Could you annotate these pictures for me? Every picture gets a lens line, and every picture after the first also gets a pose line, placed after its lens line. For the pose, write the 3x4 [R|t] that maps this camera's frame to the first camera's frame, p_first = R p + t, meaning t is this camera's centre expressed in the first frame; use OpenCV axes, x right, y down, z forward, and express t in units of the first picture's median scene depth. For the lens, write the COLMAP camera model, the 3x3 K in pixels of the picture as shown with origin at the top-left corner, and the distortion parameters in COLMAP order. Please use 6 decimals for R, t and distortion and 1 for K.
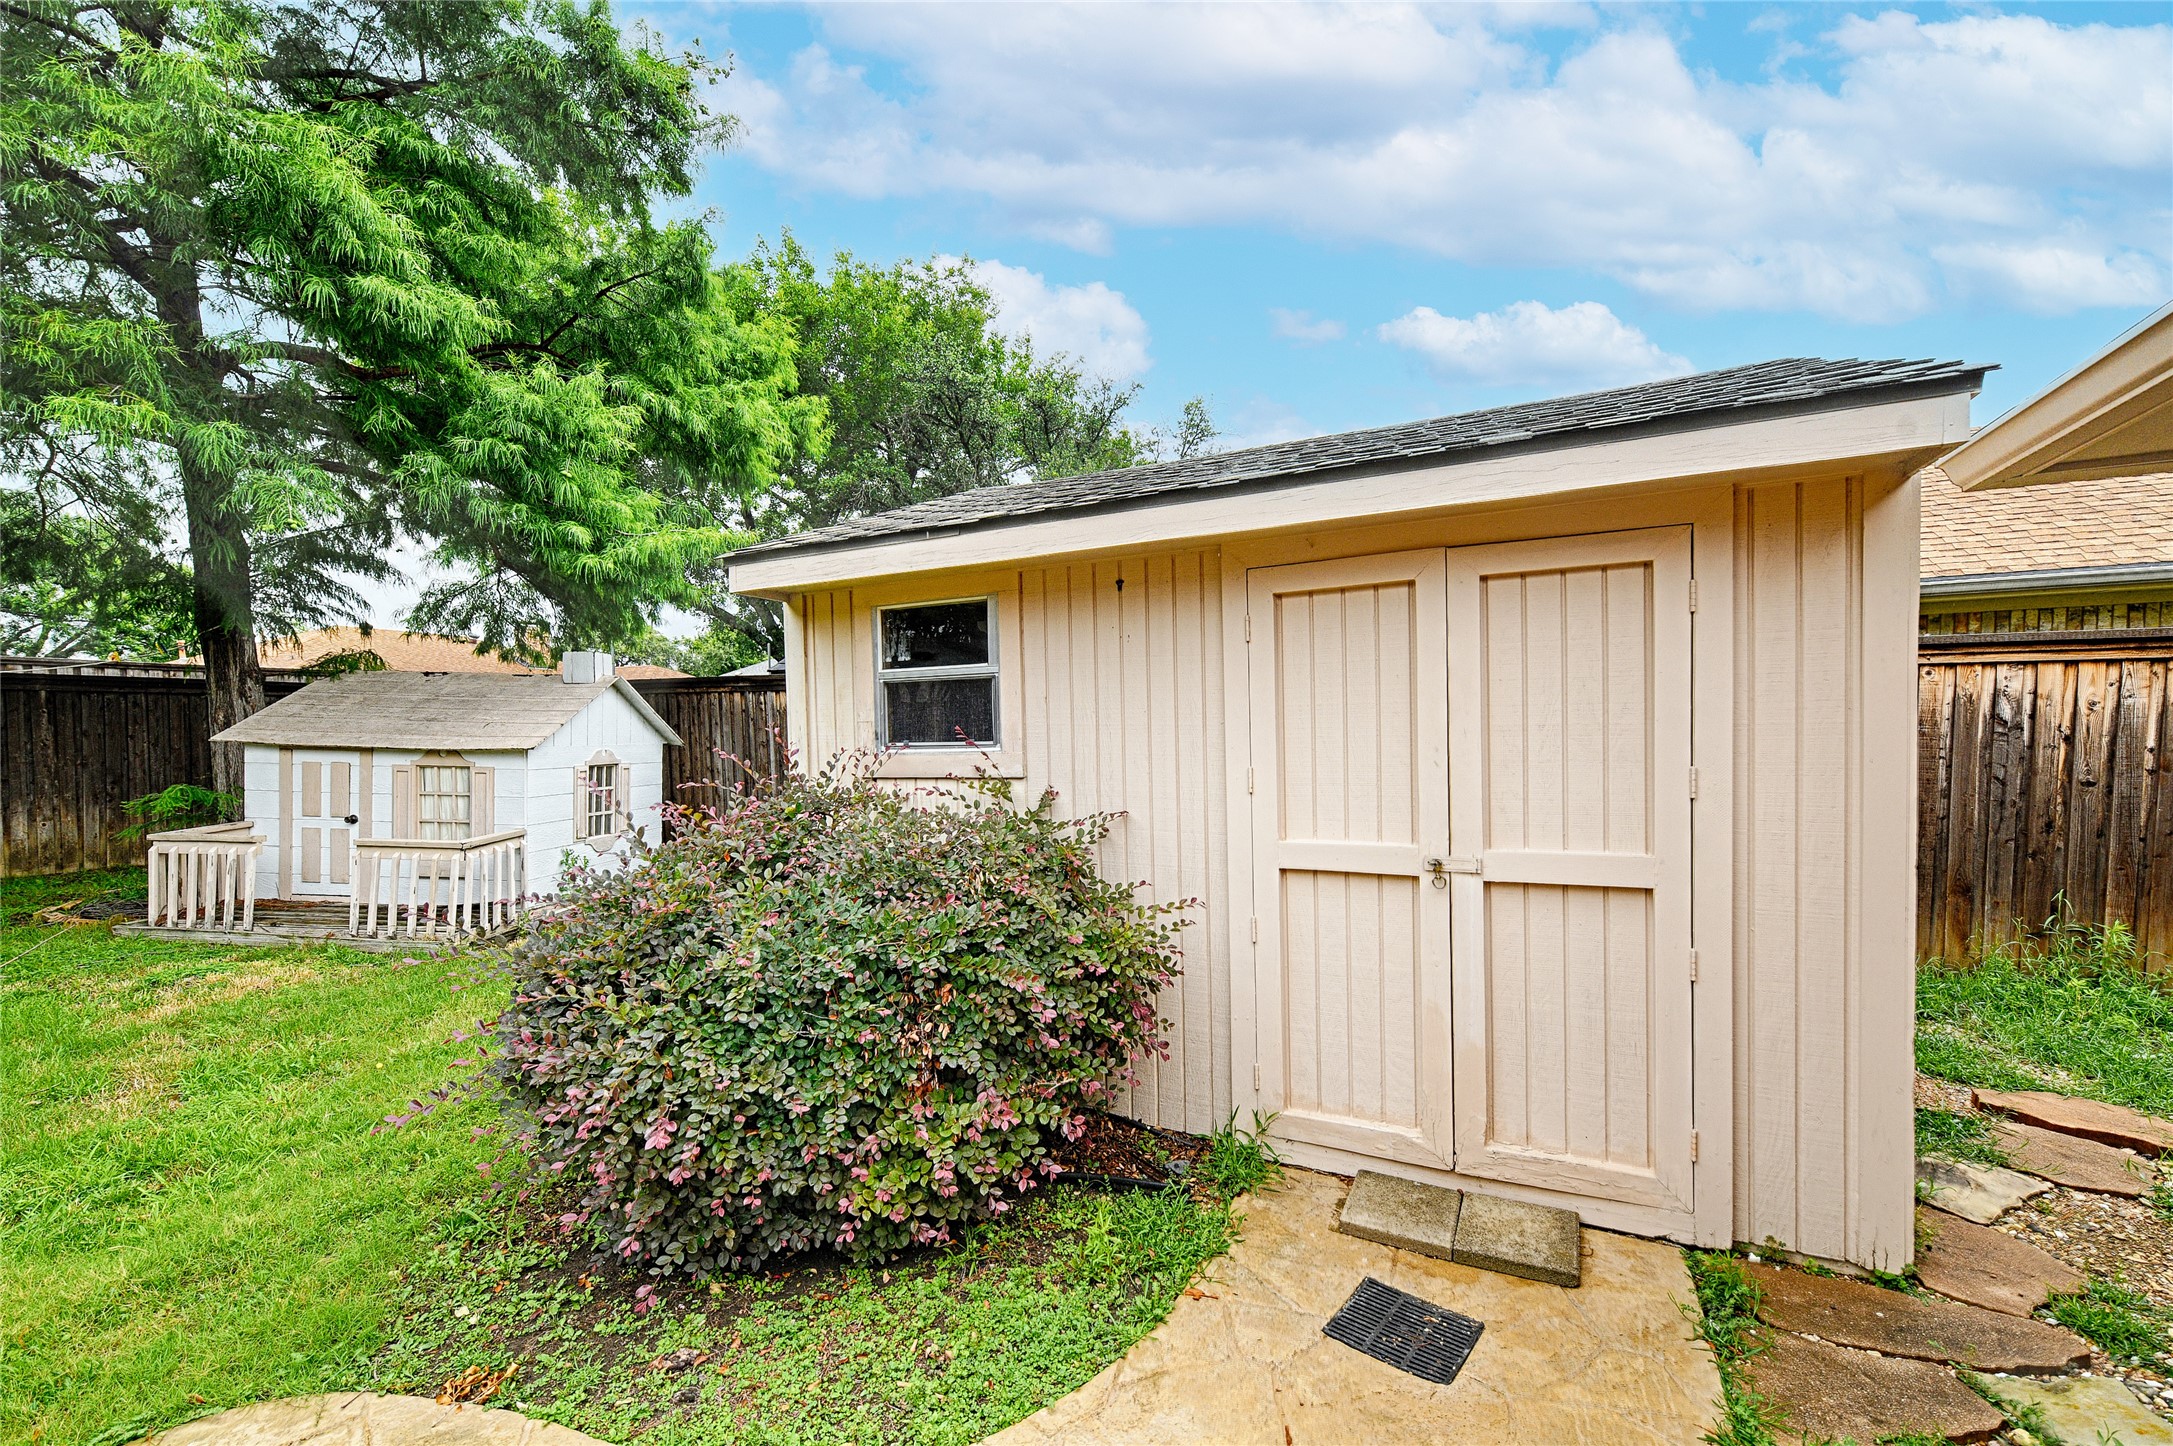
lens RADIAL K [[885.9, 0, 1101.7], [0, 885.9, 730.0], [0, 0, 1]] dist [0.007887, 0.000211]
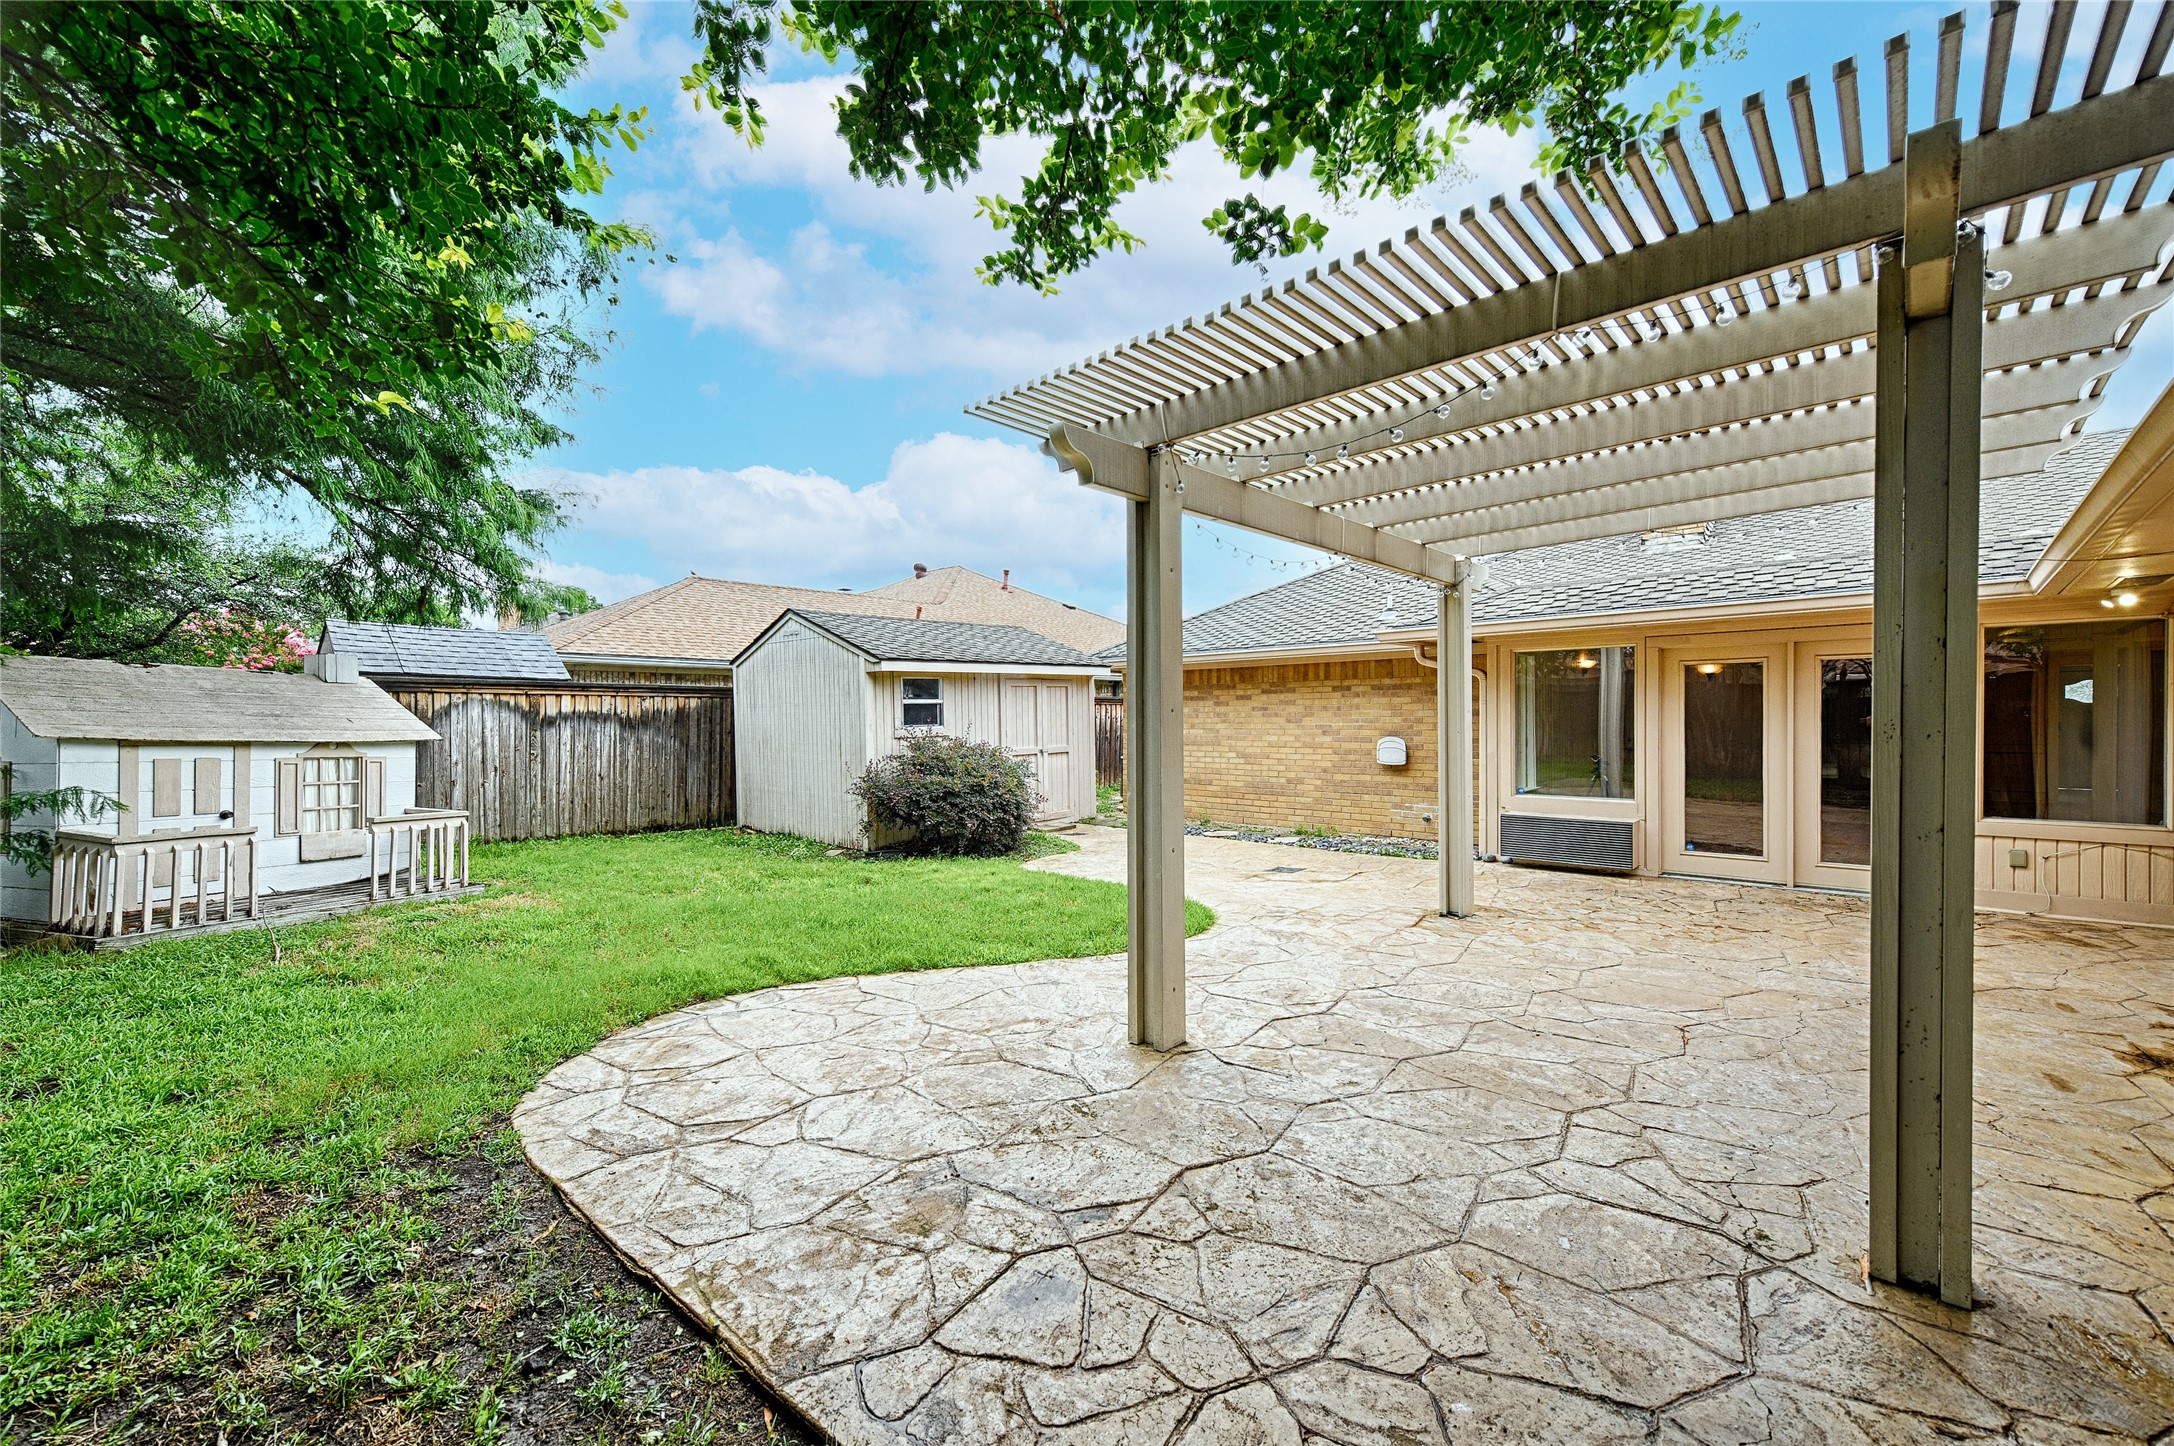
lens RADIAL K [[886.3, 0, 1097.4], [0, 886.3, 717.6], [0, 0, 1]] dist [0.007887, 0.000211]
pose [[0.269355, 0.005022, 0.963028, -2.942531], [0.009005, 0.999930, -0.007733, 0.016723], [-0.962999, 0.010755, 0.269291, -0.375829]]
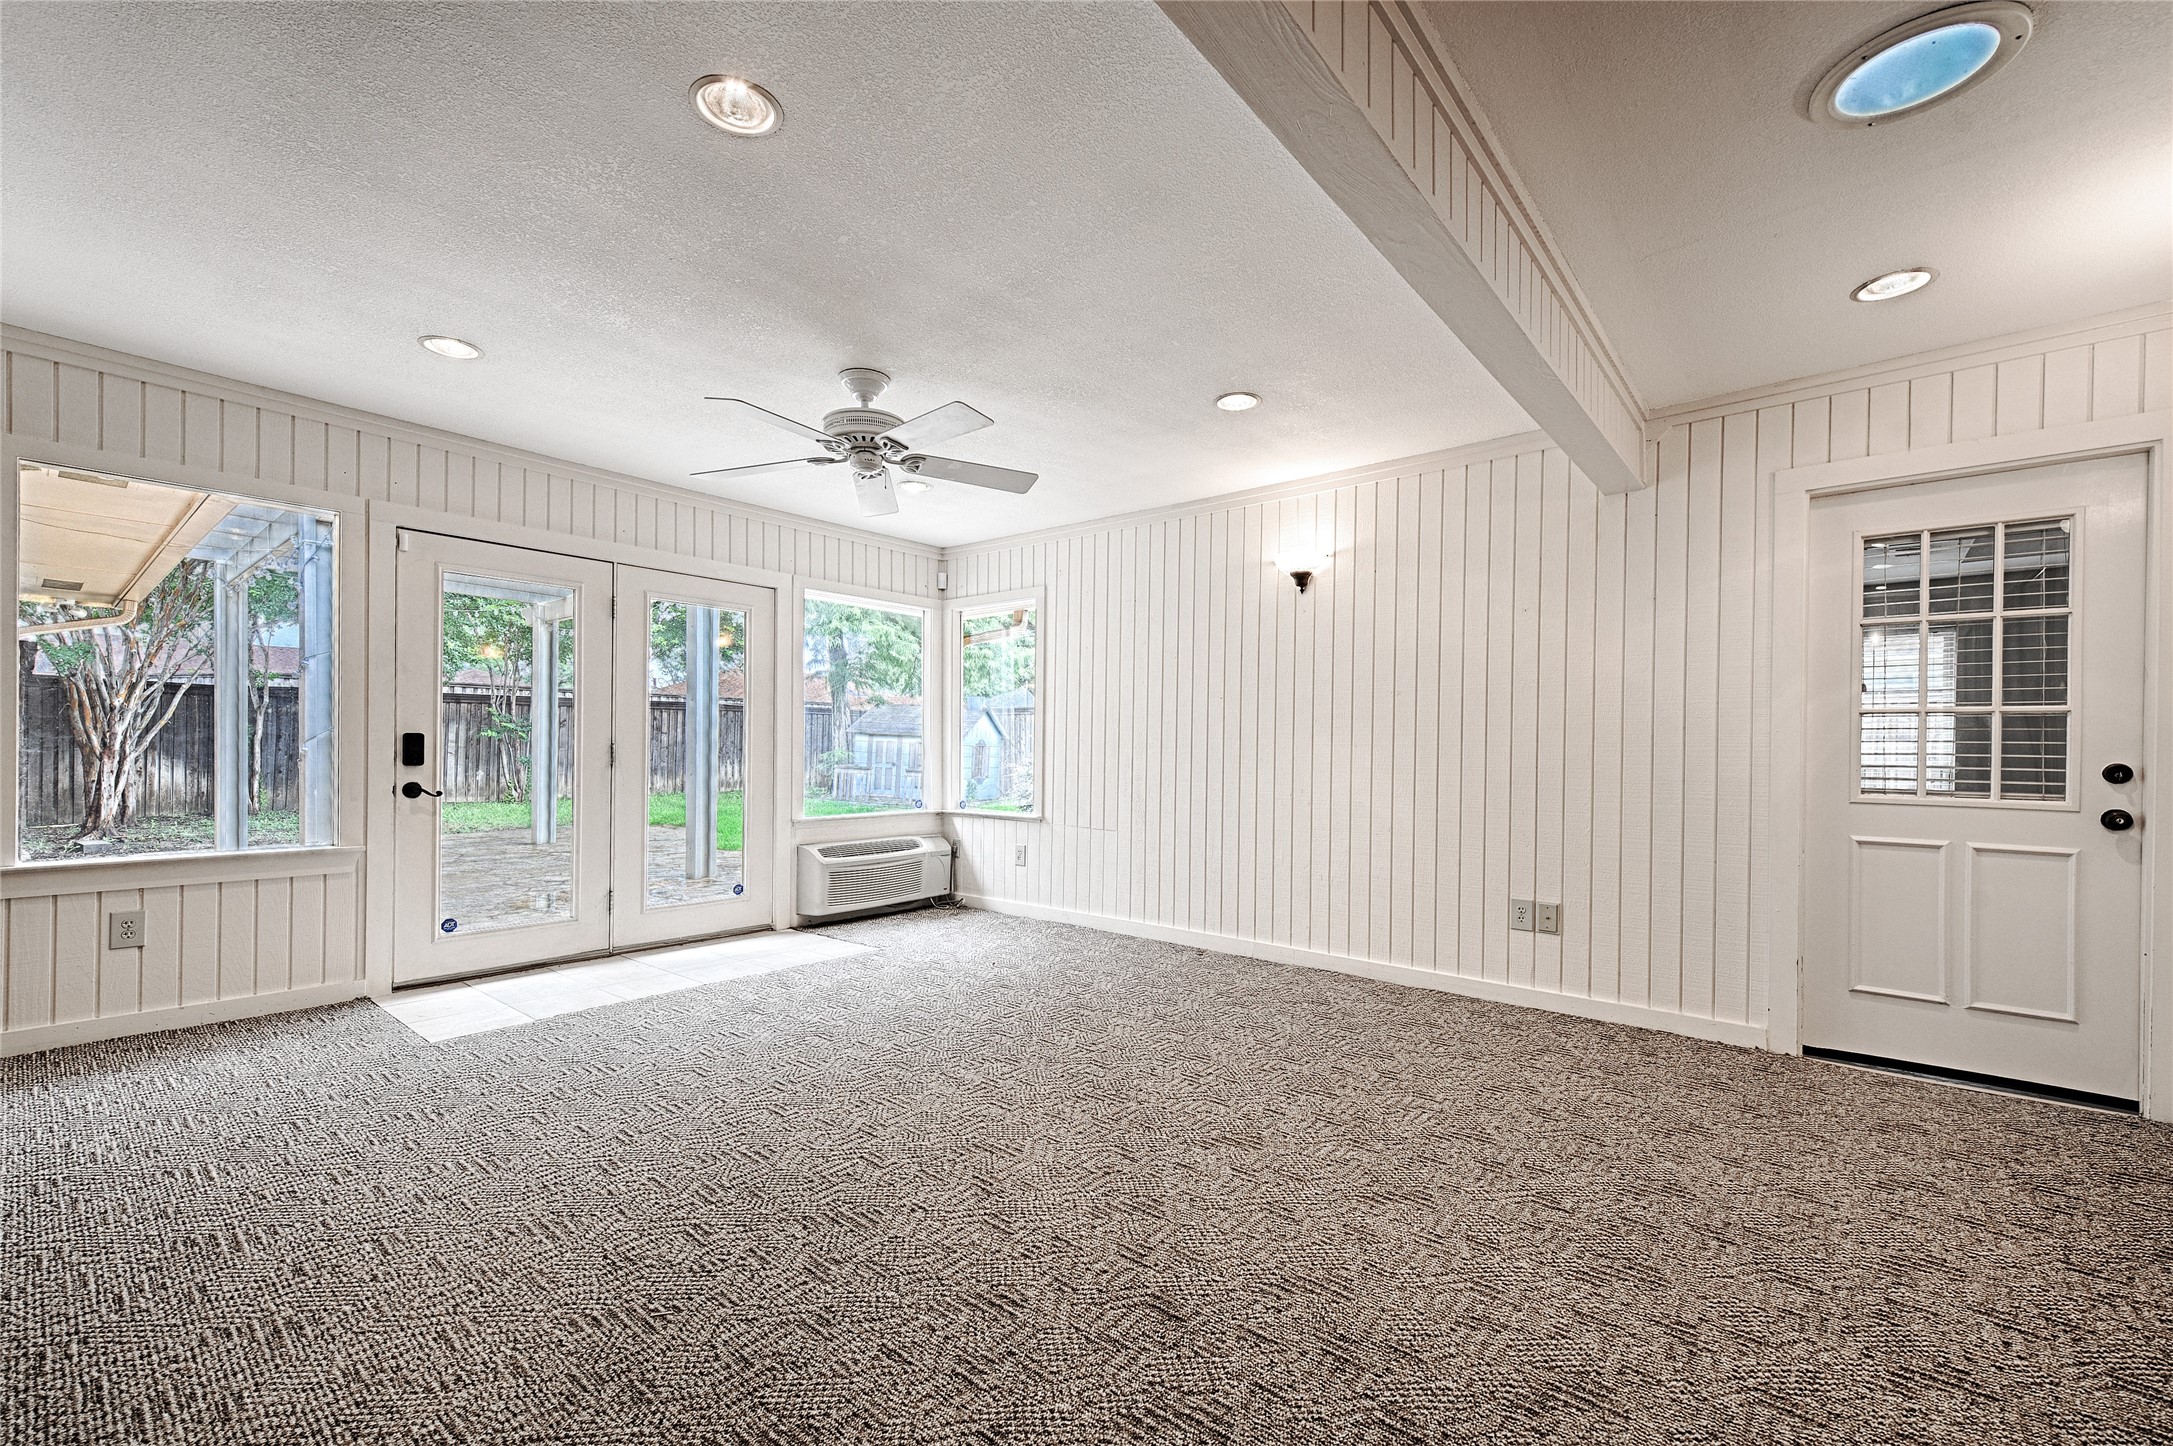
lens RADIAL K [[885.9, 0, 1083.8], [0, 885.9, 737.0], [0, 0, 1]] dist [0.007887, 0.000211]
pose [[0.971724, 0.011874, -0.235821, 0.504726], [-0.016123, 0.999740, -0.016098, 0.108116], [0.235569, 0.019445, 0.971663, -2.457195]]
